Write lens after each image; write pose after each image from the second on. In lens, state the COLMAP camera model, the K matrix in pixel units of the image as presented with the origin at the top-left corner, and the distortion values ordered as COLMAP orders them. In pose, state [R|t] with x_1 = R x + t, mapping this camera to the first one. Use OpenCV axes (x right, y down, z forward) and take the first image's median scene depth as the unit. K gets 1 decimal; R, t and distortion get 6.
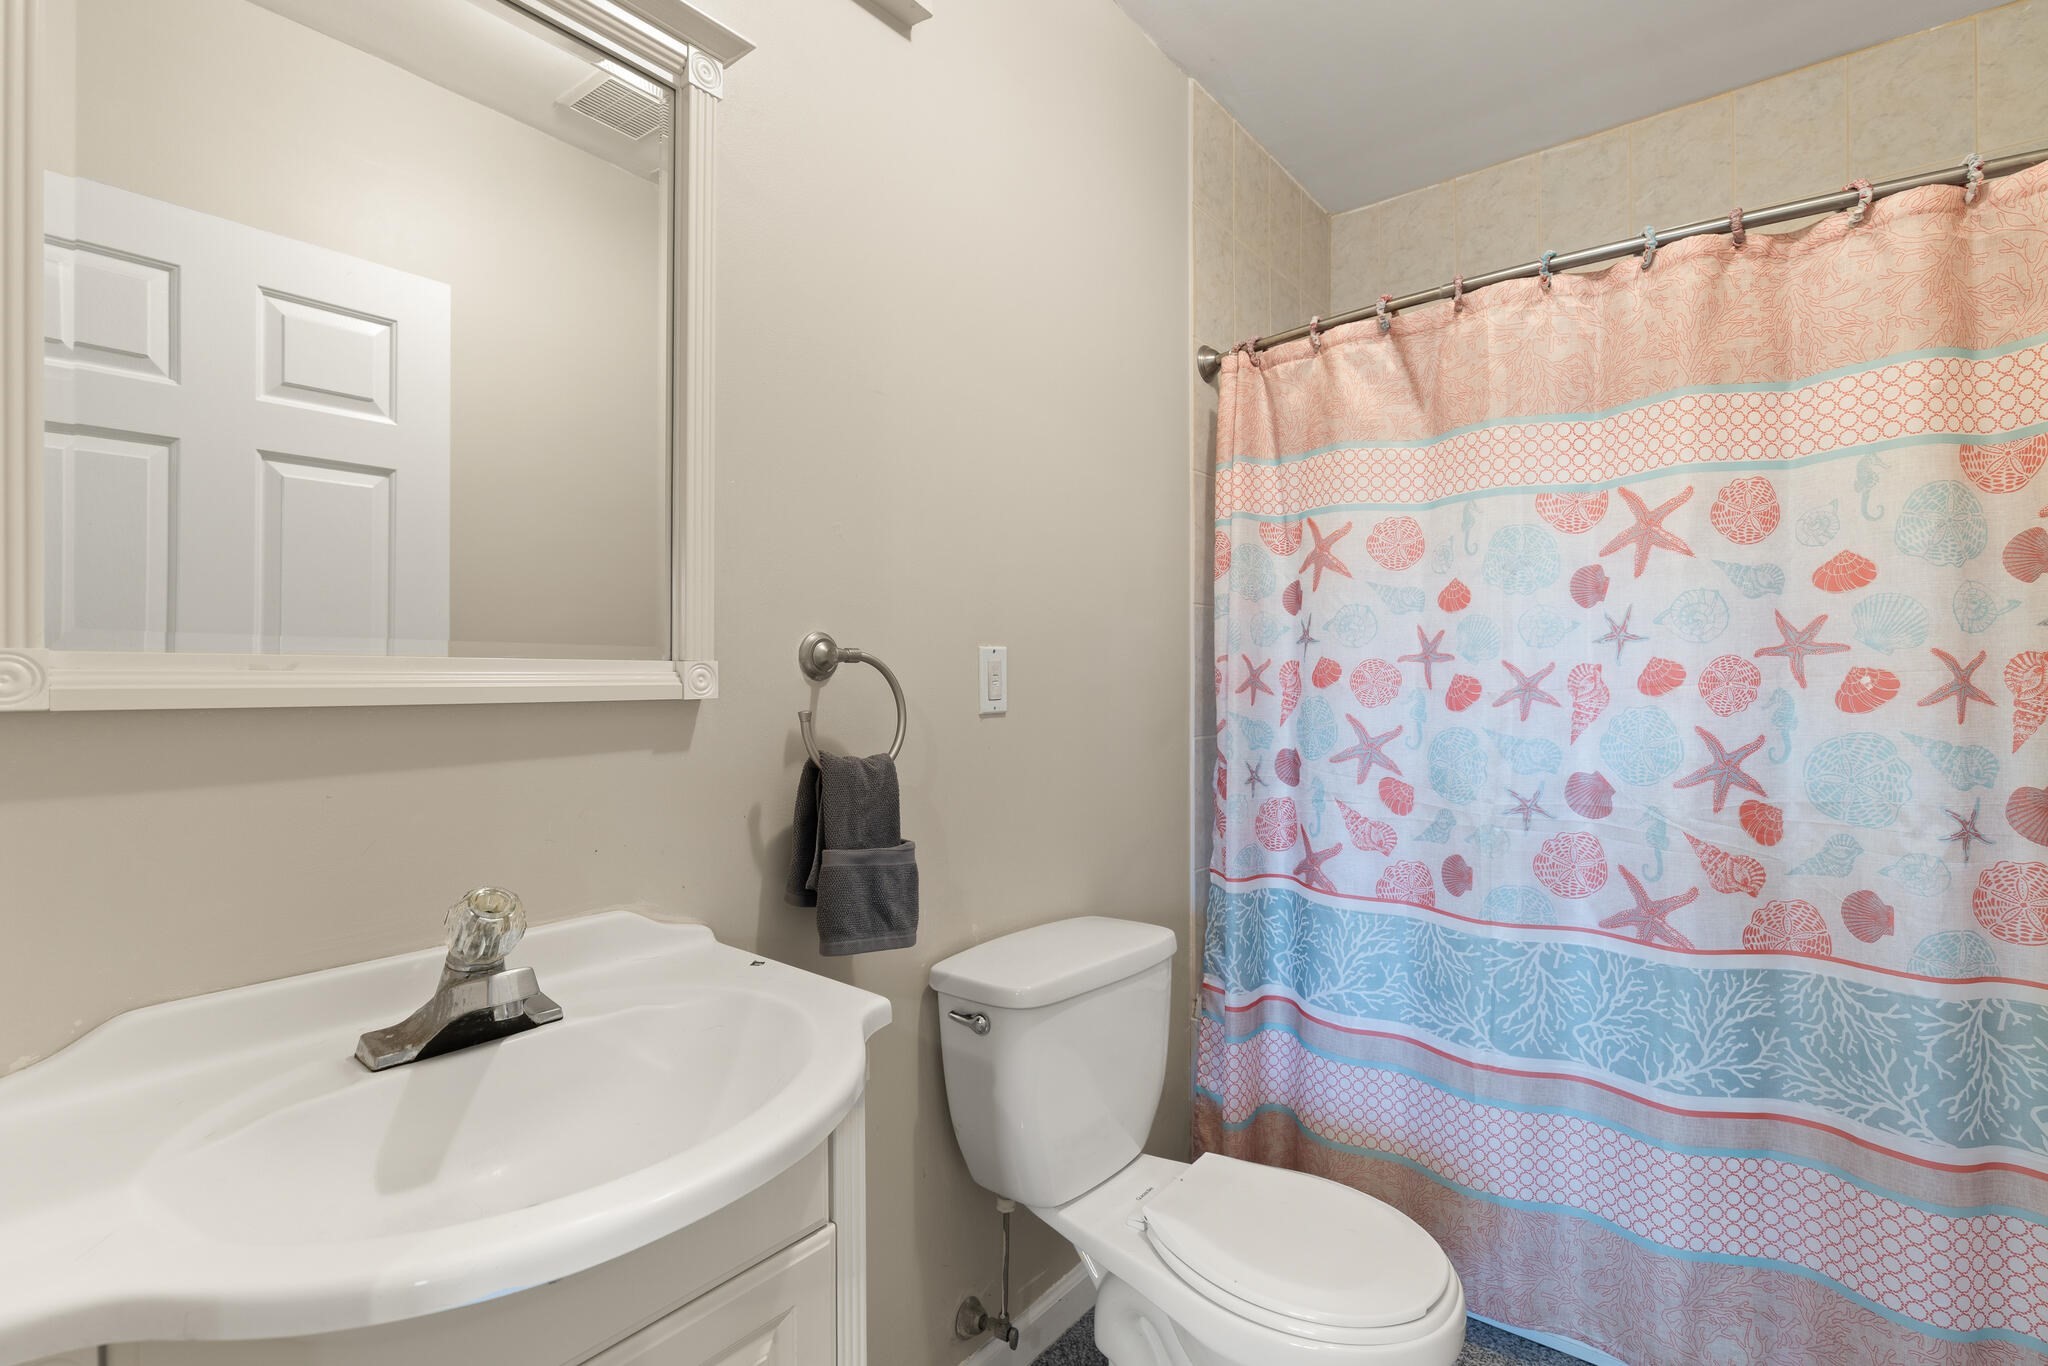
lens RADIAL K [[931.3, 0, 1021.7], [0, 931.3, 676.9], [0, 0, 1]] dist [0.001308, 0.003009]
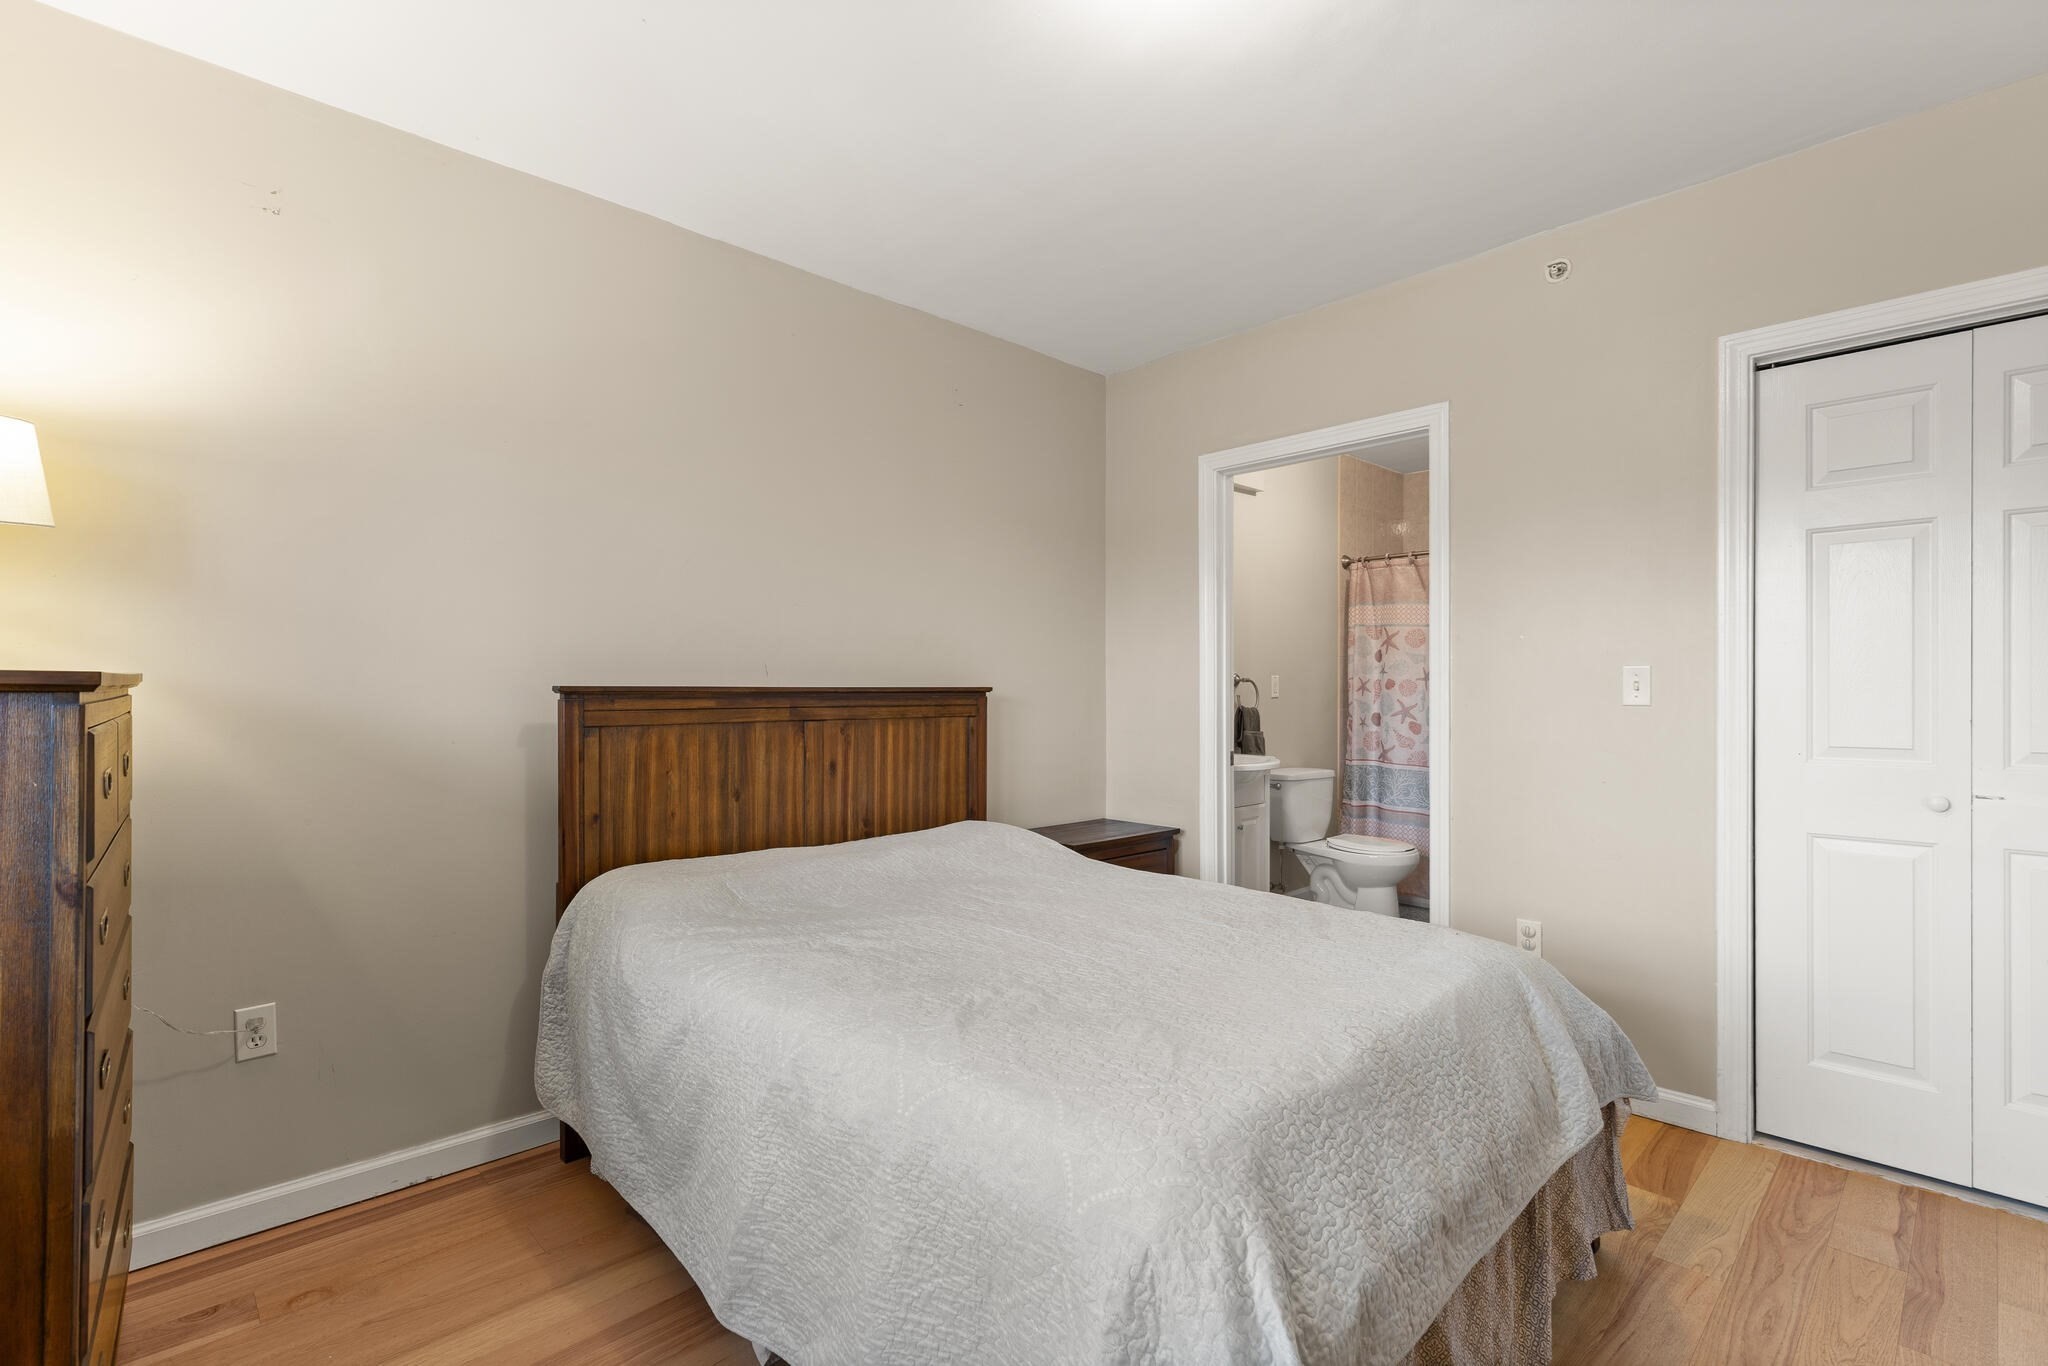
lens RADIAL K [[895.9, 0, 1028.2], [0, 895.9, 687.5], [0, 0, 1]] dist [-0.000003, -0.000019]
pose [[0.991248, 0.003349, -0.131972, -0.372695], [-0.002190, 0.999958, 0.008923, -0.015323], [0.131997, -0.008556, 0.991213, -1.712733]]
